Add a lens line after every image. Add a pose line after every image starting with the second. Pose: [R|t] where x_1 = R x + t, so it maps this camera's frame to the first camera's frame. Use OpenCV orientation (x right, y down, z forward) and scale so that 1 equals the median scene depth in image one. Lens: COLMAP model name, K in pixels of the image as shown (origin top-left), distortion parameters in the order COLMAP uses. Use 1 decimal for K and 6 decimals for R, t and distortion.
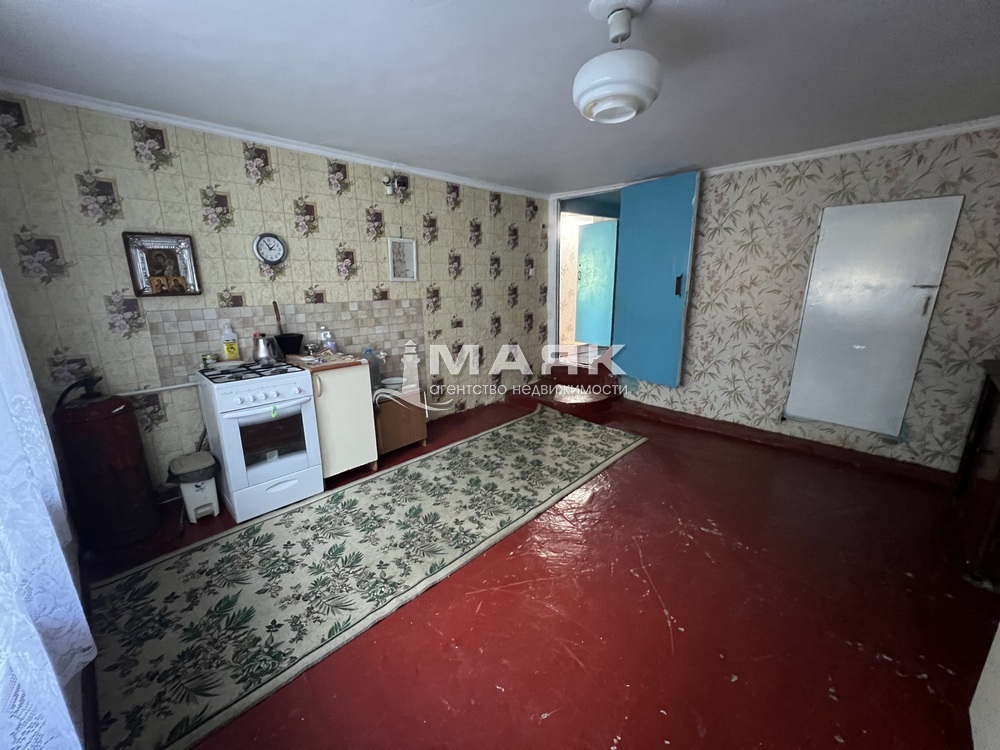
lens RADIAL K [[398.0, 0, 498.2], [0, 398.0, 375.5], [0, 0, 1]] dist [0.000123, 0.000242]
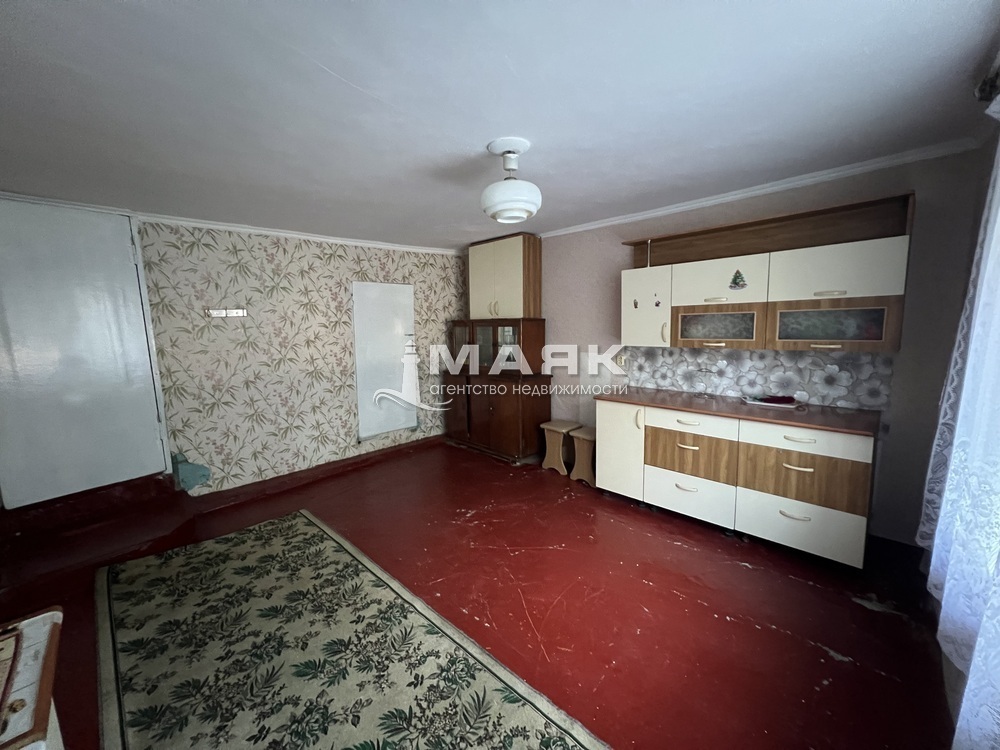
lens RADIAL K [[398.0, 0, 498.7], [0, 398.0, 377.2], [0, 0, 1]] dist [0.000123, 0.000242]
pose [[0.014358, -0.136313, 0.990562, -0.501971], [0.260857, 0.956868, 0.127895, -0.136673], [-0.965271, 0.256559, 0.049297, 0.481532]]
